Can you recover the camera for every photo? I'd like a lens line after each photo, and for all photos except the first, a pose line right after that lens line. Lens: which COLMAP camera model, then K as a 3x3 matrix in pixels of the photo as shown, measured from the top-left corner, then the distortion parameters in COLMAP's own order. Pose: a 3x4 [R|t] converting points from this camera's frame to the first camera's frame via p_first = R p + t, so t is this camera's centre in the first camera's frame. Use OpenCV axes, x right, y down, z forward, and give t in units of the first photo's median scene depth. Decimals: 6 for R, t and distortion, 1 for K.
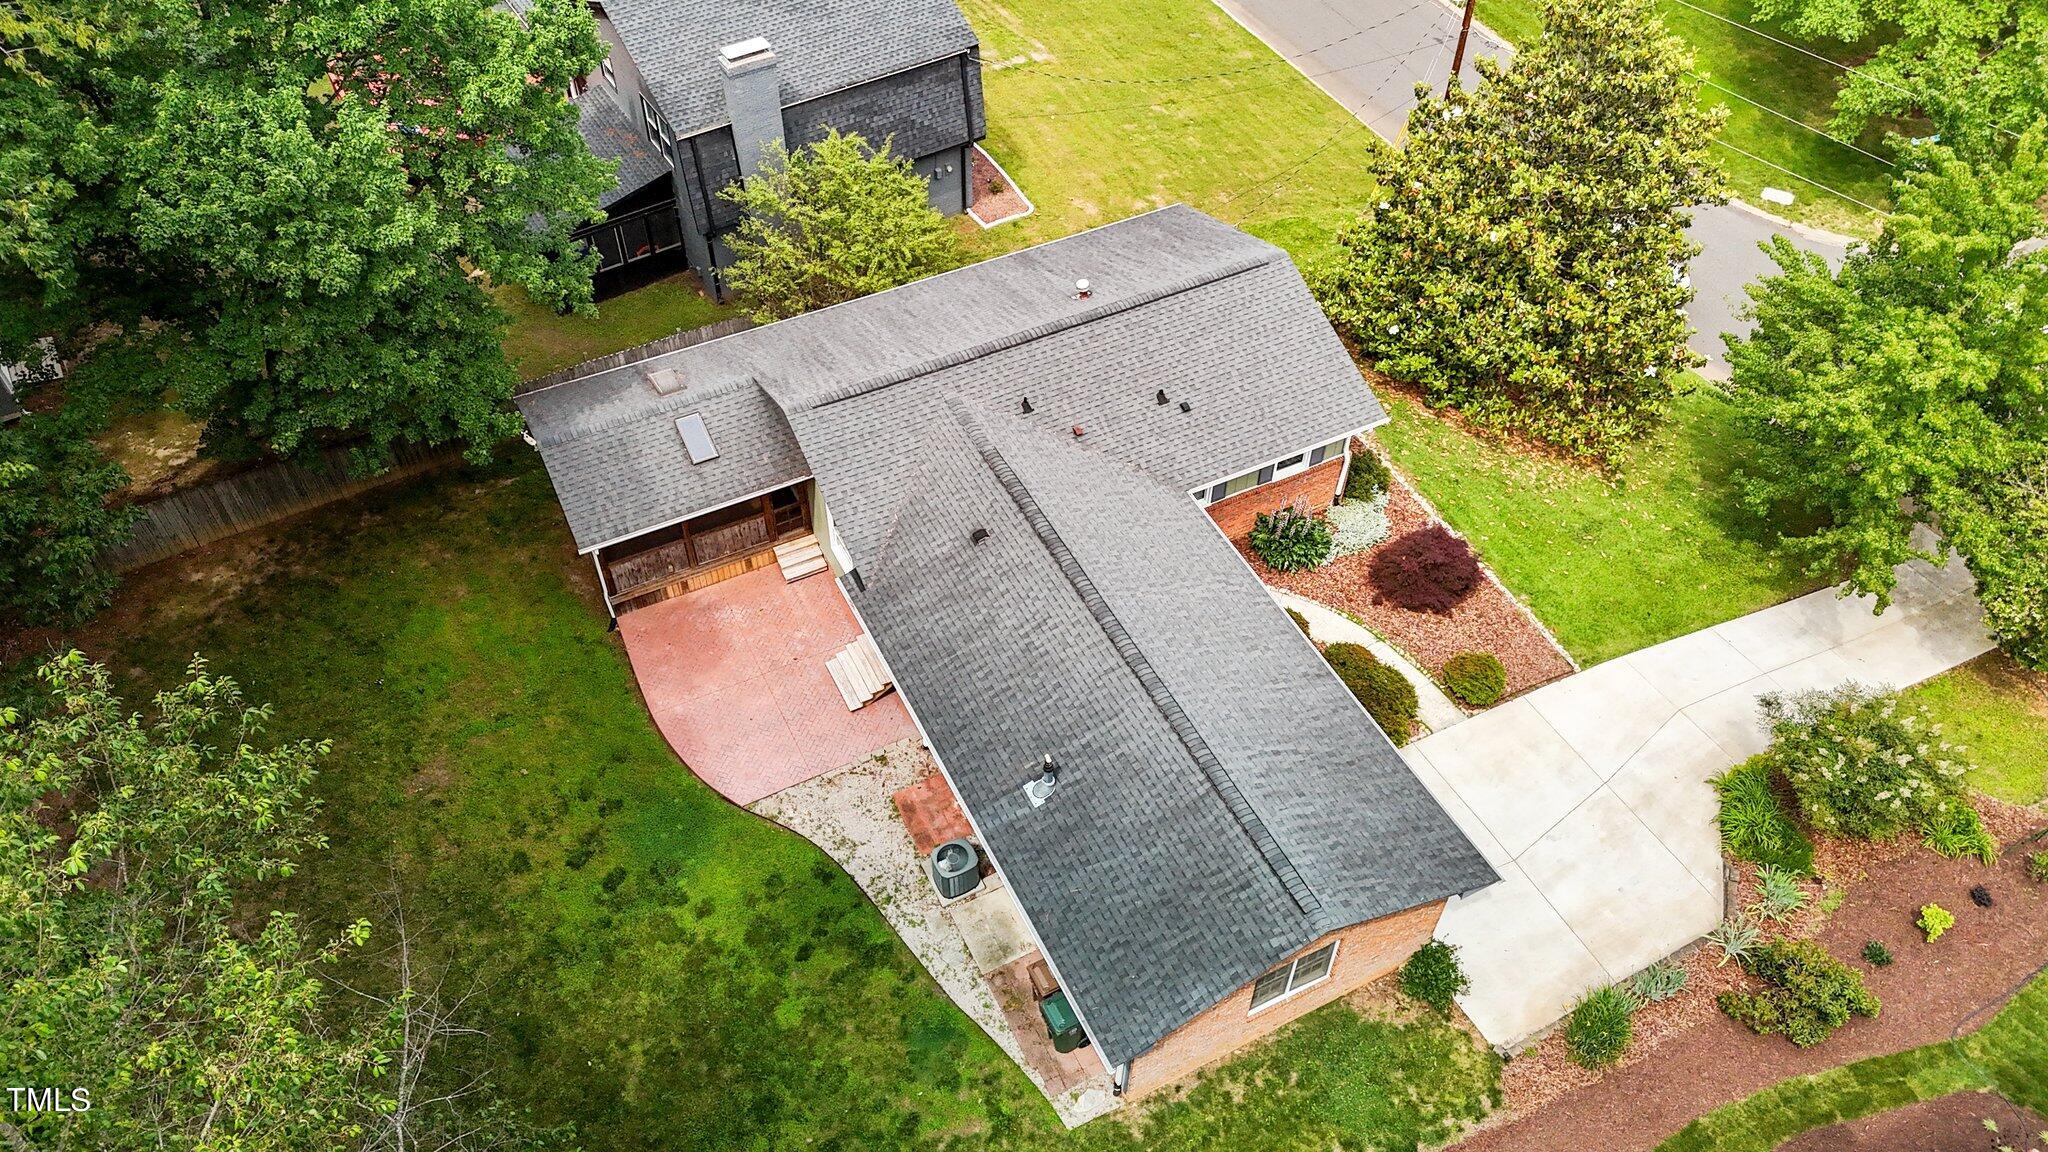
lens RADIAL K [[1500.9, 0, 1024.0], [0, 1500.9, 576.0], [0, 0, 1]] dist [0.063965, -0.001987]
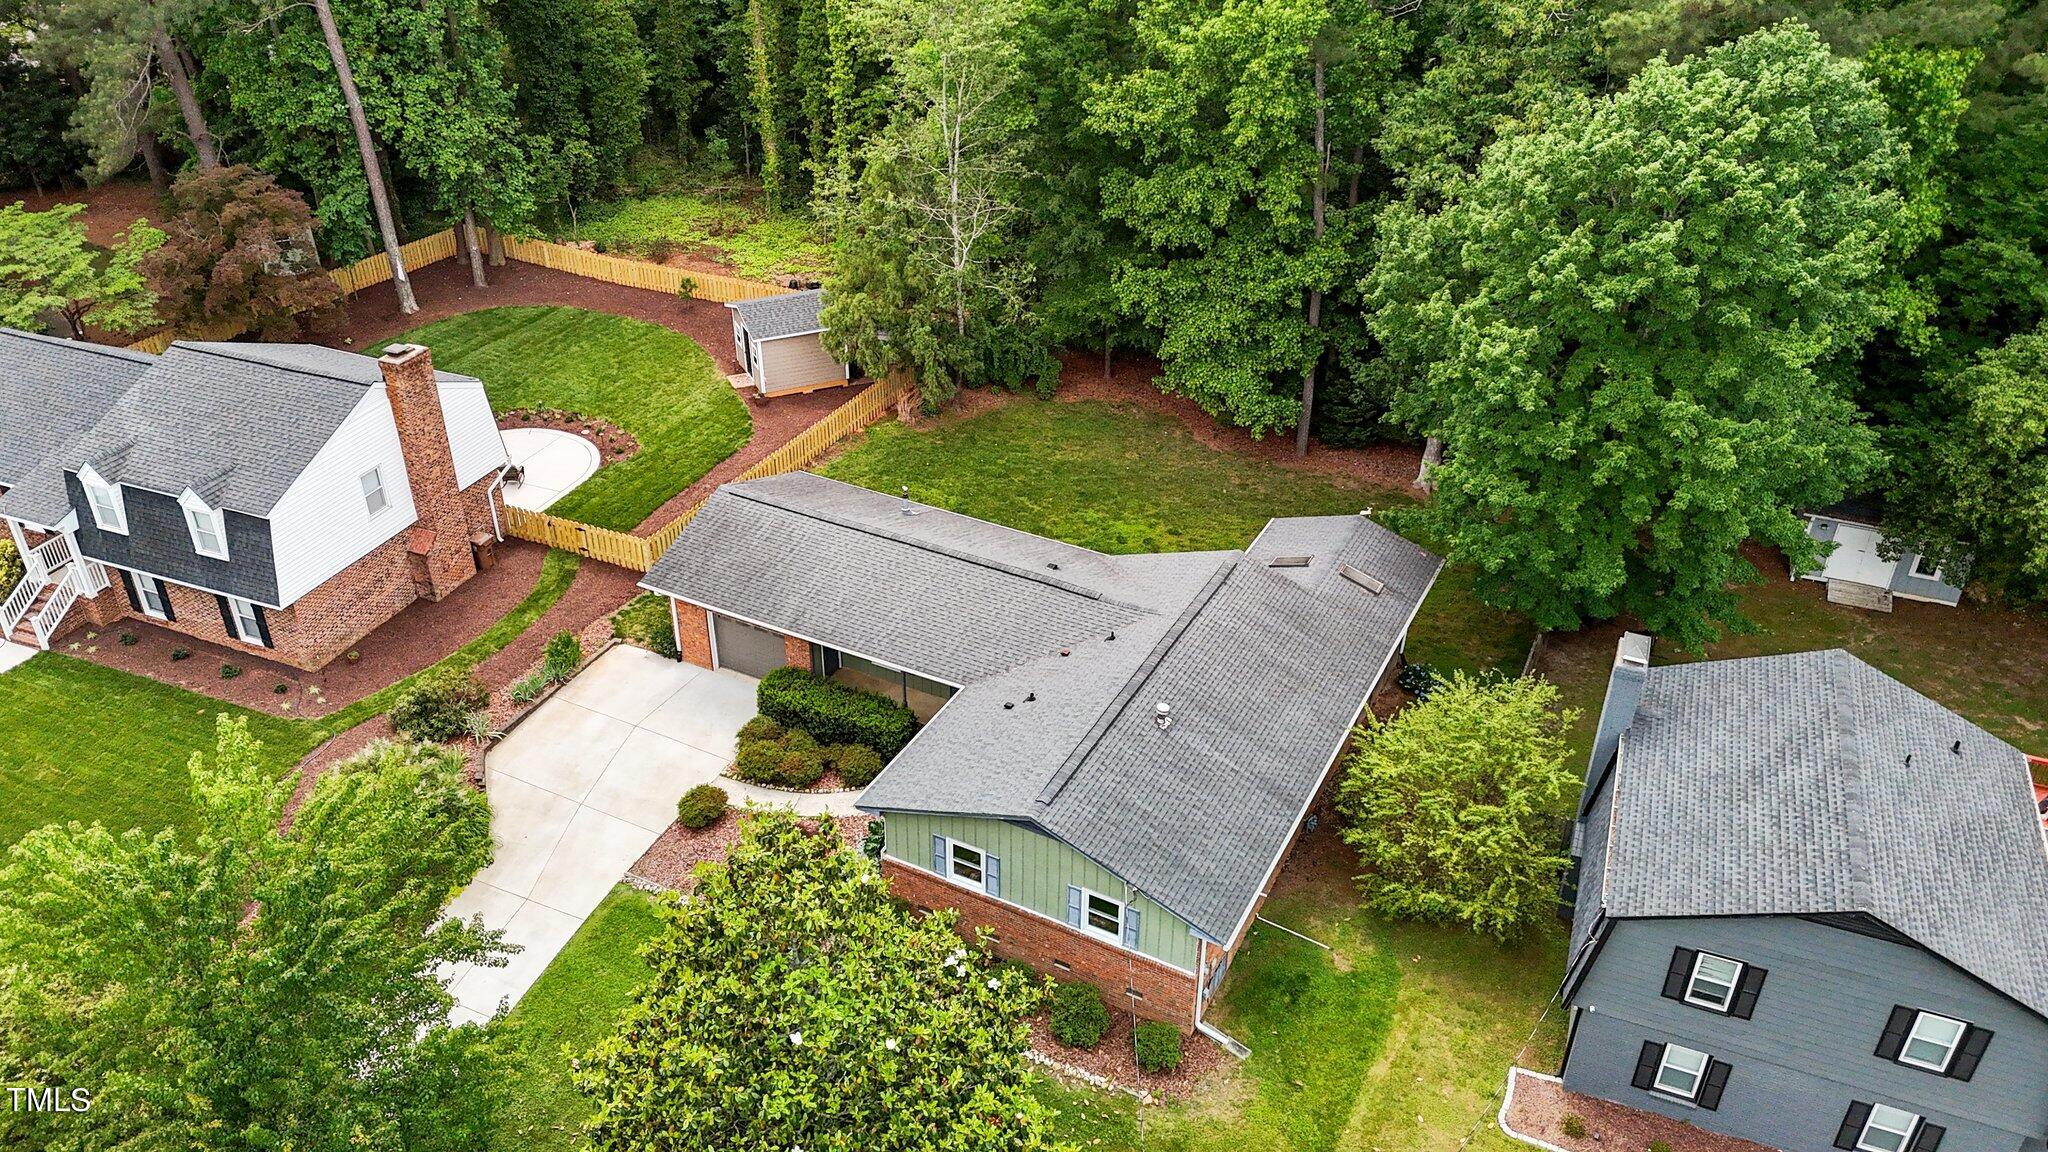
lens RADIAL K [[1500.9, 0, 1024.0], [0, 1500.9, 576.0], [0, 0, 1]] dist [0.063965, -0.001987]
pose [[-0.809948, 0.293370, -0.507857, 0.703155], [-0.455421, 0.231029, 0.859778, -1.212749], [0.369563, 0.927664, -0.053514, 1.083011]]
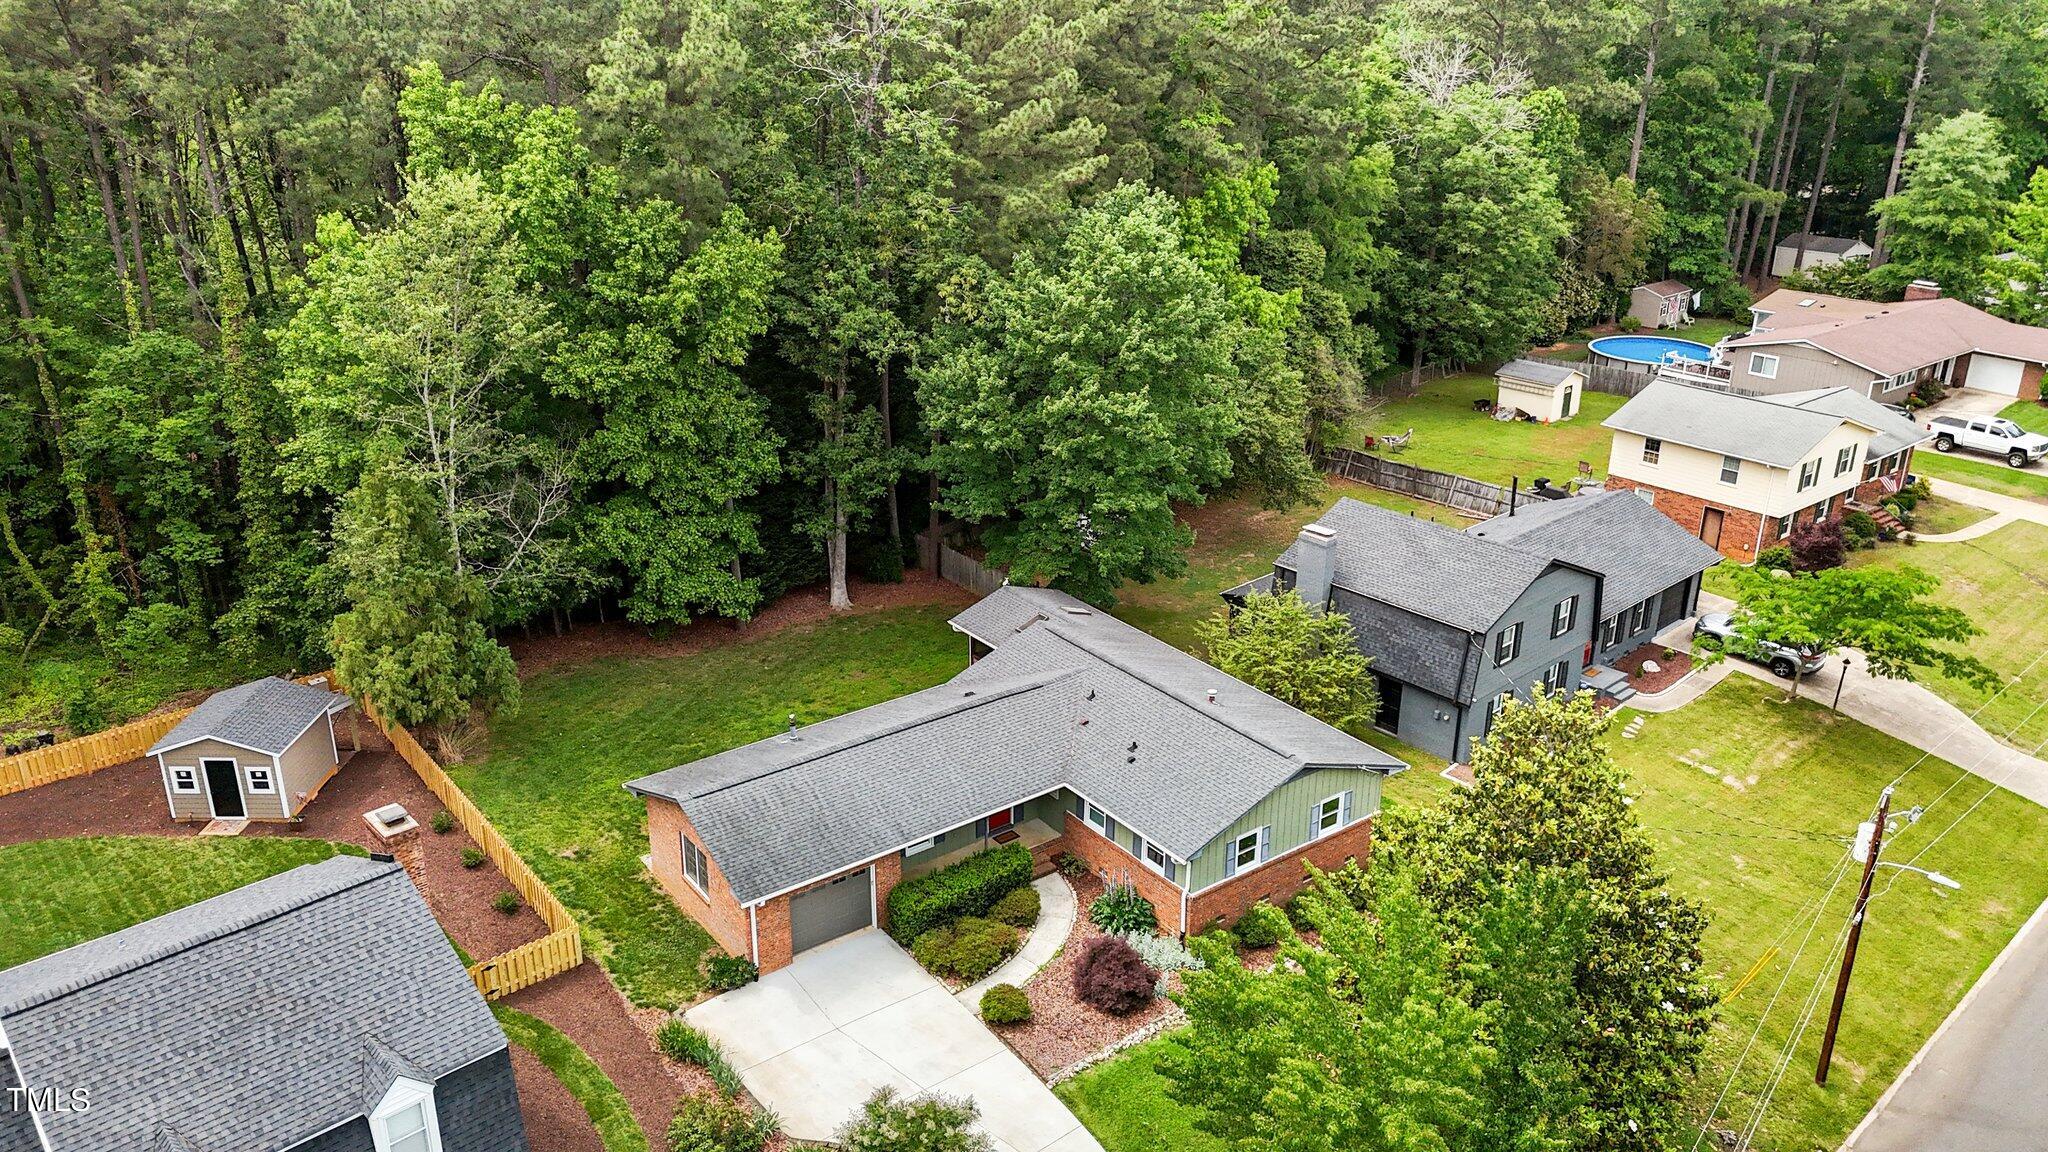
lens RADIAL K [[1500.9, 0, 1024.0], [0, 1500.9, 576.0], [0, 0, 1]] dist [0.063965, -0.001987]
pose [[0.176244, 0.351735, -0.919359, 1.405076], [-0.745055, 0.658047, 0.108932, -0.327149], [0.643297, 0.665775, 0.378039, 0.358465]]
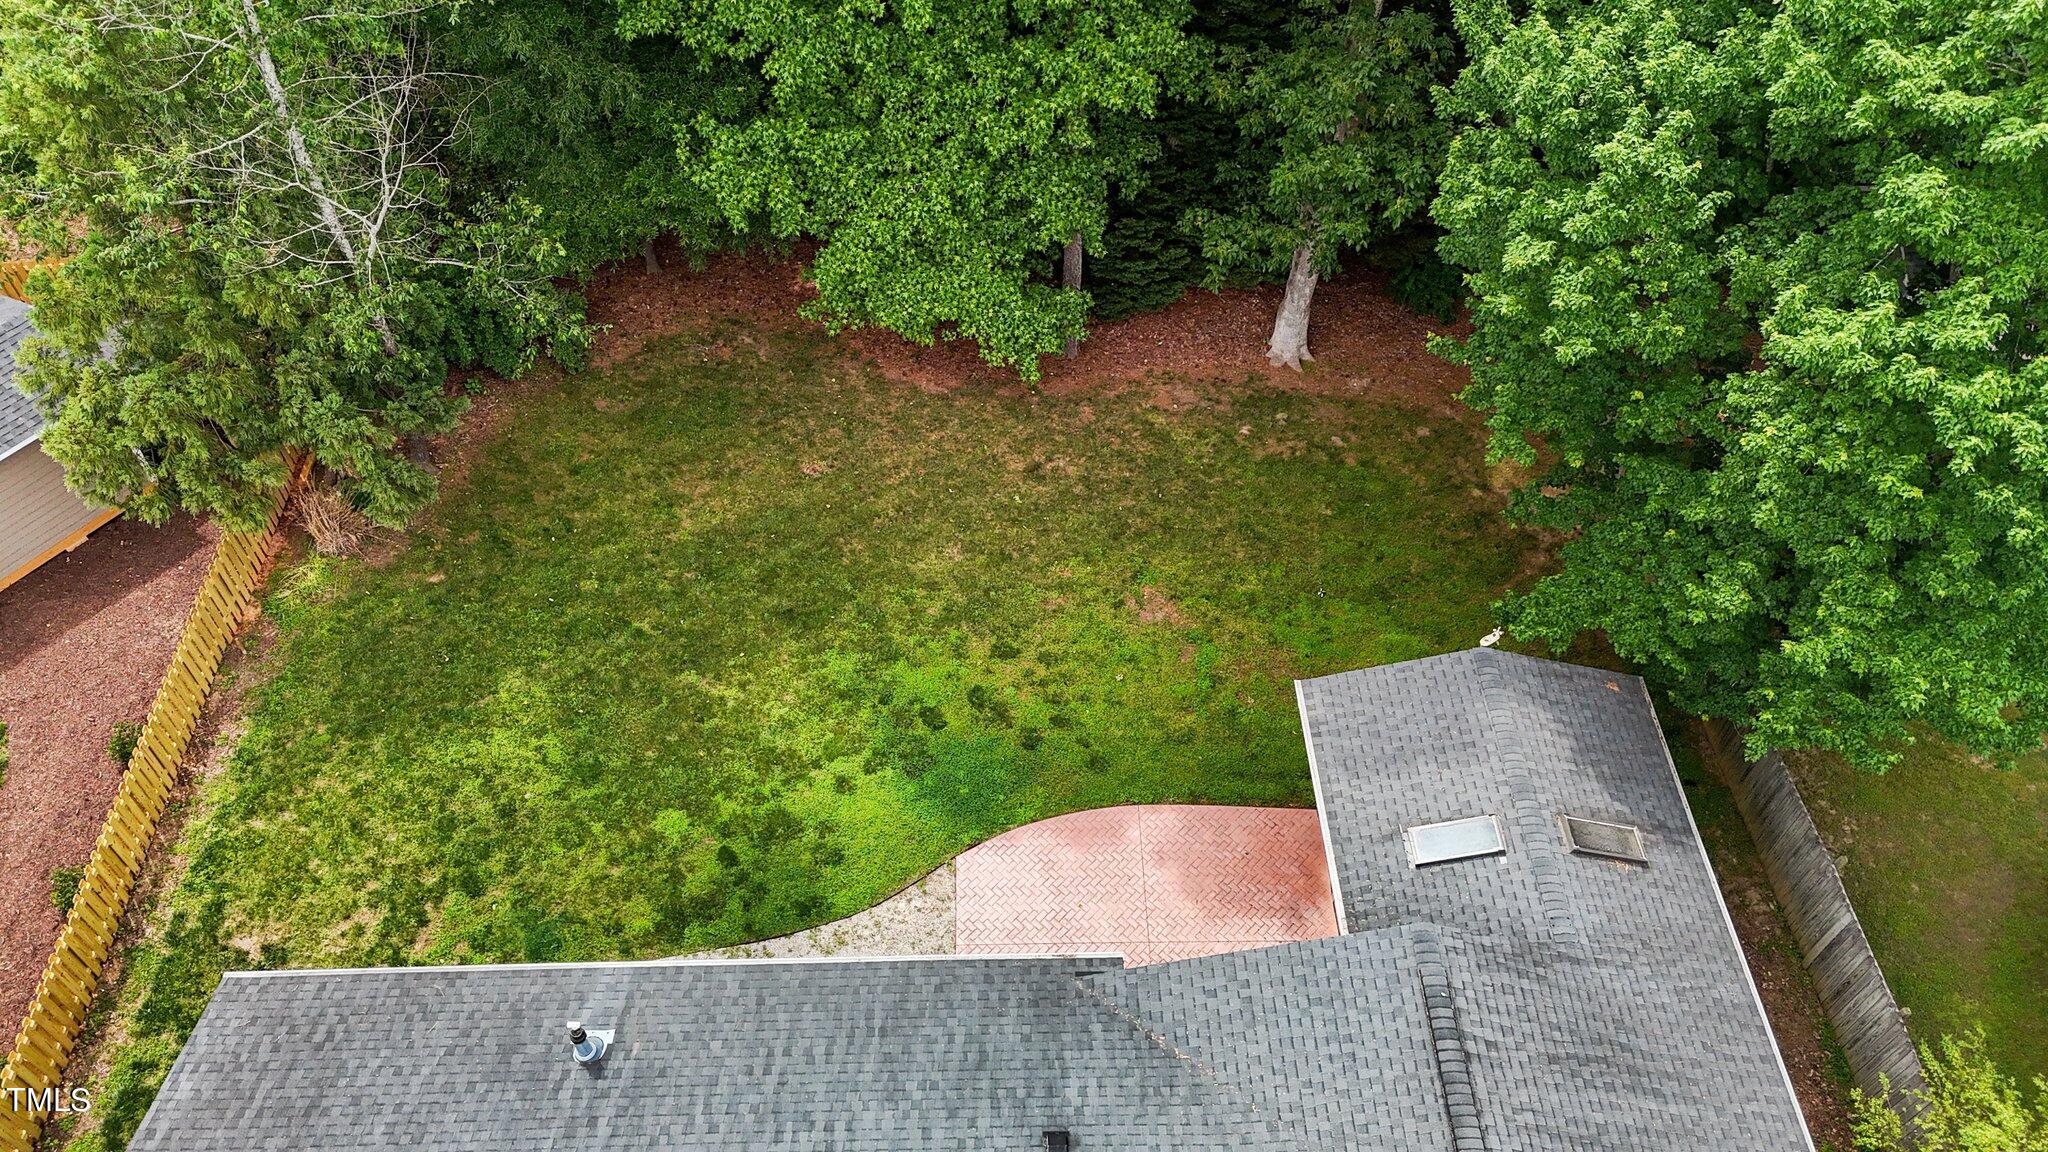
lens RADIAL K [[1500.9, 0, 1024.0], [0, 1500.9, 576.0], [0, 0, 1]] dist [0.063965, -0.001987]
pose [[-0.422133, 0.684178, -0.594730, 0.172448], [-0.698140, 0.173138, 0.694711, -0.461486], [0.578276, 0.708466, 0.404565, 0.611649]]
